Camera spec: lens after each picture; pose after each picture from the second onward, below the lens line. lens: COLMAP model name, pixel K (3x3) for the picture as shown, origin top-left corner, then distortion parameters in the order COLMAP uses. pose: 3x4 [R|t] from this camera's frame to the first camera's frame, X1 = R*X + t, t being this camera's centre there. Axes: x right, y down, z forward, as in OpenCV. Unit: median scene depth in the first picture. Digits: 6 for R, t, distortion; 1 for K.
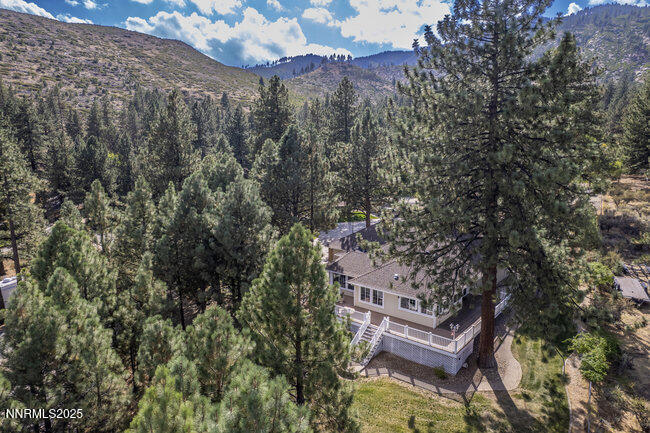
lens RADIAL K [[424.6, 0, 326.1], [0, 424.6, 216.7], [0, 0, 1]] dist [0.000903, 0.001833]
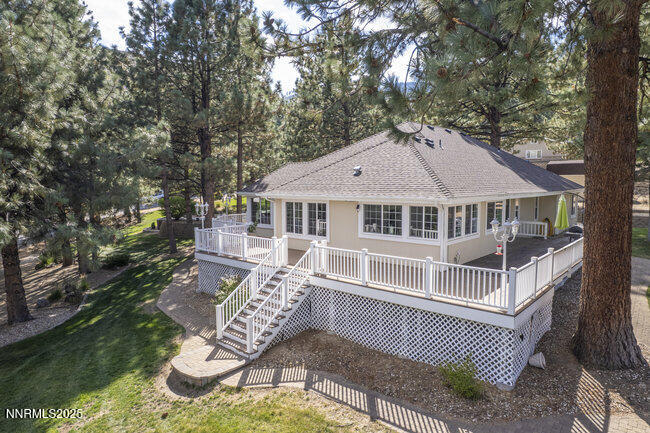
lens RADIAL K [[424.6, 0, 323.7], [0, 424.6, 216.3], [0, 0, 1]] dist [0.000903, 0.001833]
pose [[0.999204, 0.010378, -0.038510, 0.171147], [-0.013516, 0.996529, -0.082143, 0.262930], [0.037524, 0.082599, 0.995876, 0.647781]]
